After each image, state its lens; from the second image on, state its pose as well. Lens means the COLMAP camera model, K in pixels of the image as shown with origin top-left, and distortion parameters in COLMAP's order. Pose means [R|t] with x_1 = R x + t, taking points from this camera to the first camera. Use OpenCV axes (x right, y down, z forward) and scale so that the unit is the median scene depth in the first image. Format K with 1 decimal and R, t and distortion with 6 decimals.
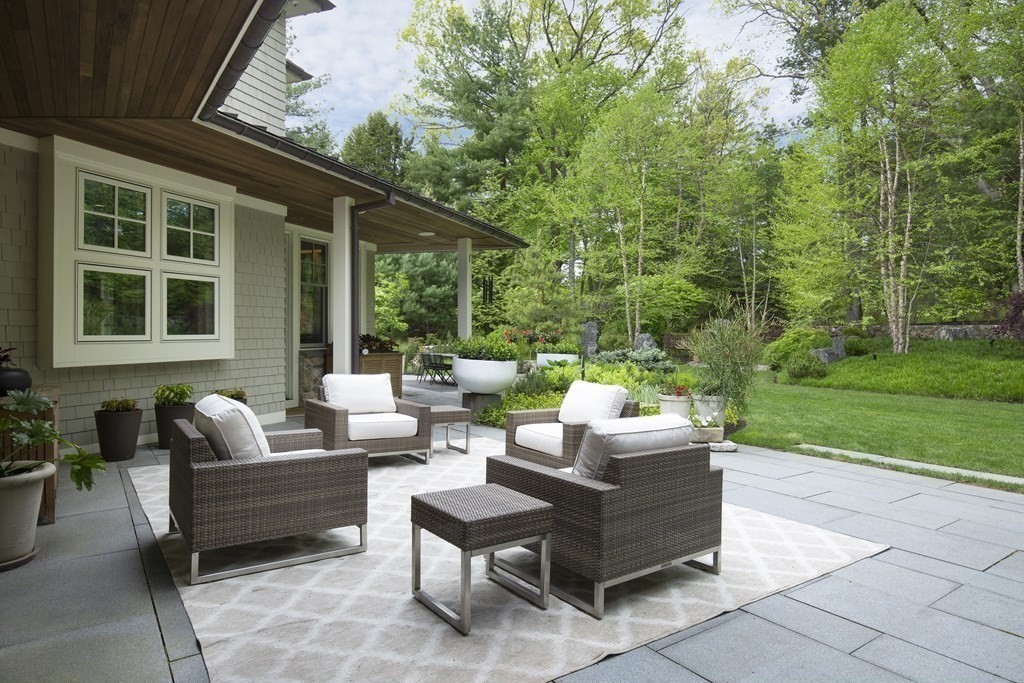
lens RADIAL K [[598.5, 0, 508.5], [0, 598.5, 327.0], [0, 0, 1]] dist [-0.005689, -0.000469]
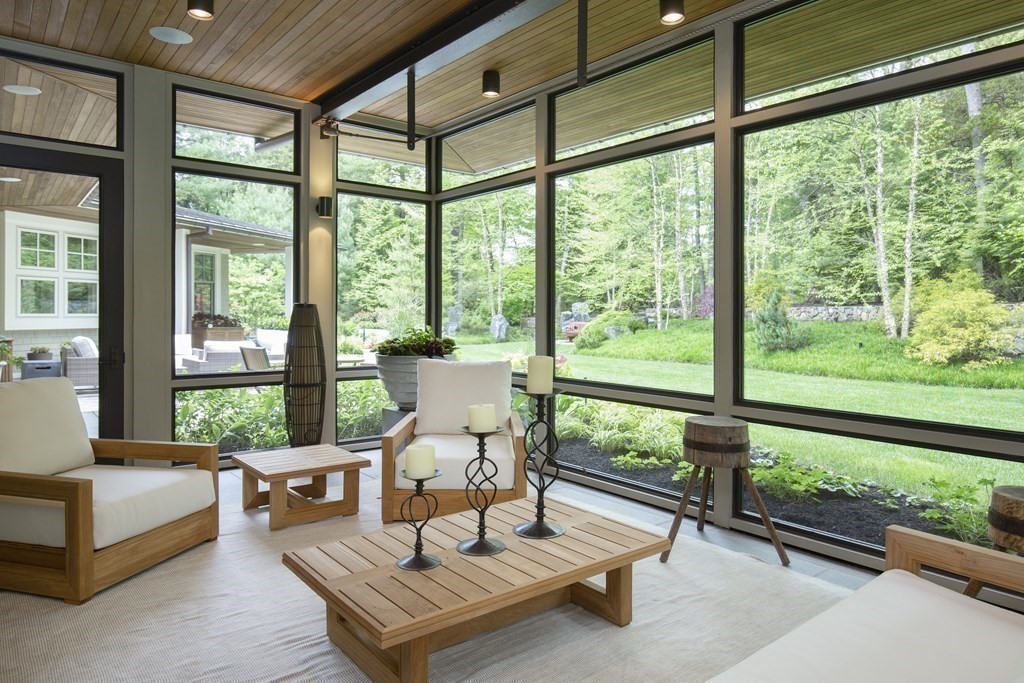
lens RADIAL K [[656.2, 0, 509.2], [0, 656.2, 313.0], [0, 0, 1]] dist [-0.003683, -0.001396]
pose [[0.998828, 0.001551, 0.048375, 0.726232], [-0.001818, 0.999983, 0.005478, -0.001228], [-0.048365, -0.005560, 0.998814, -1.133002]]
